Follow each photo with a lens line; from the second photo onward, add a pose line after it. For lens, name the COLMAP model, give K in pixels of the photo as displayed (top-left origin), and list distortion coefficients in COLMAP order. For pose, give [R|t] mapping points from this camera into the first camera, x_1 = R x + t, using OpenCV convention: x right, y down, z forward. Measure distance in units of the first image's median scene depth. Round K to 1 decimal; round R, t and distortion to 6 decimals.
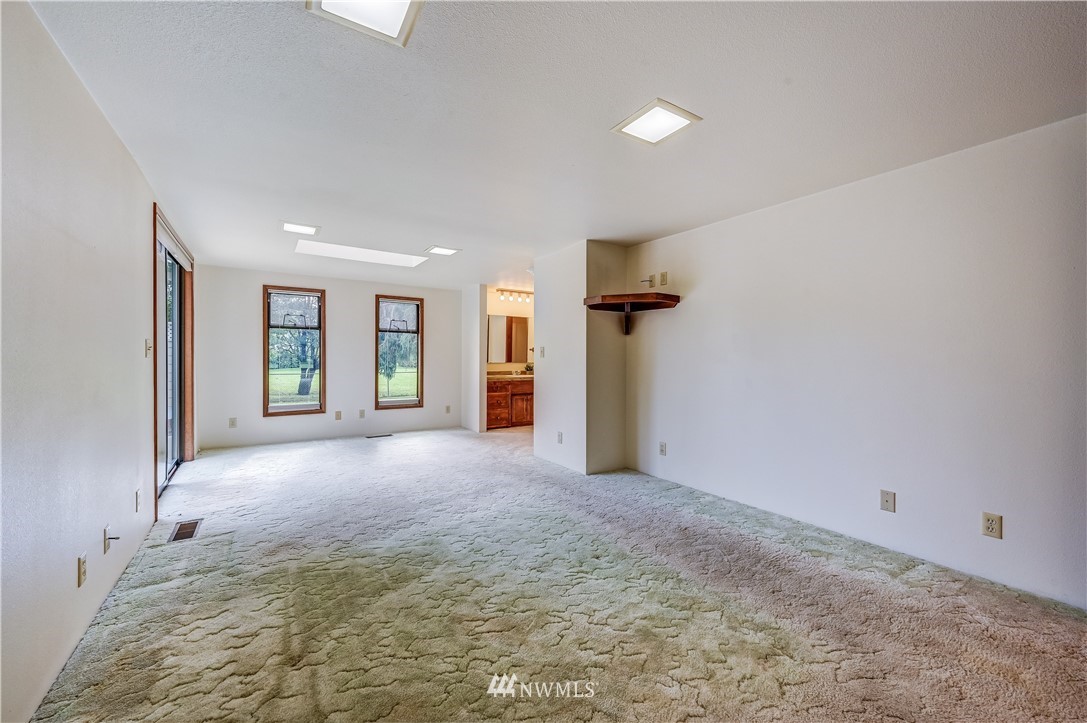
lens RADIAL K [[430.3, 0, 540.2], [0, 430.3, 356.6], [0, 0, 1]] dist [-0.000272, -0.000094]
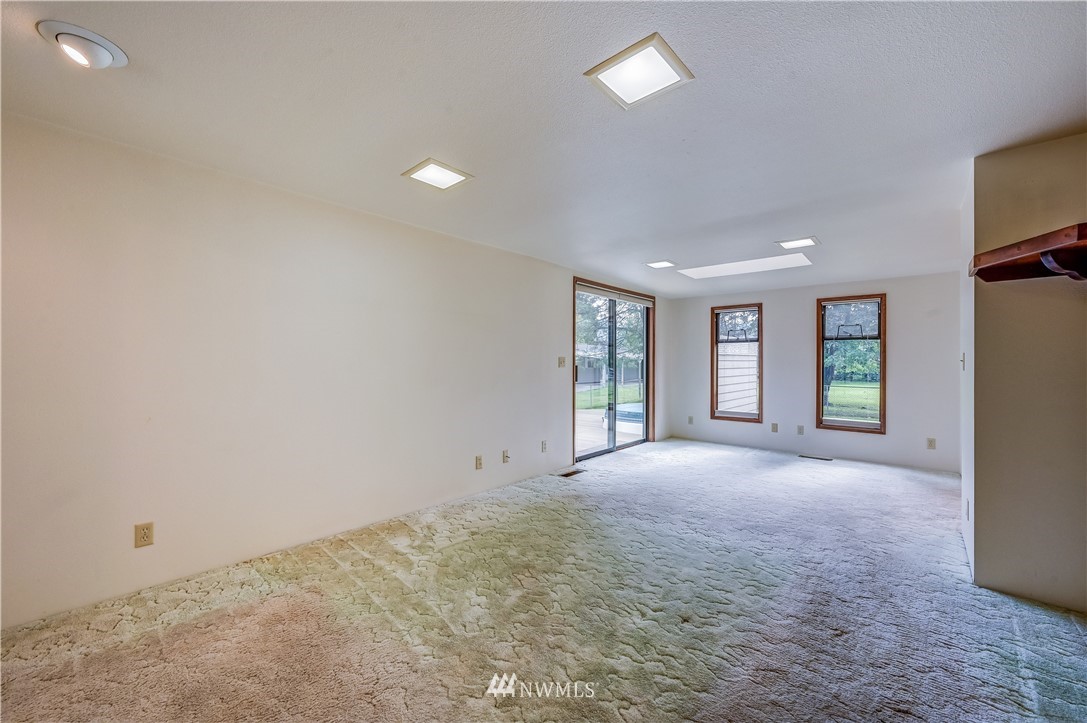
lens RADIAL K [[430.3, 0, 540.2], [0, 430.3, 356.6], [0, 0, 1]] dist [-0.000272, -0.000094]
pose [[0.249595, -0.023343, -0.968069, 0.553402], [-0.006527, 0.999646, -0.025787, 0.003491], [0.968328, 0.012755, 0.249355, 0.355301]]
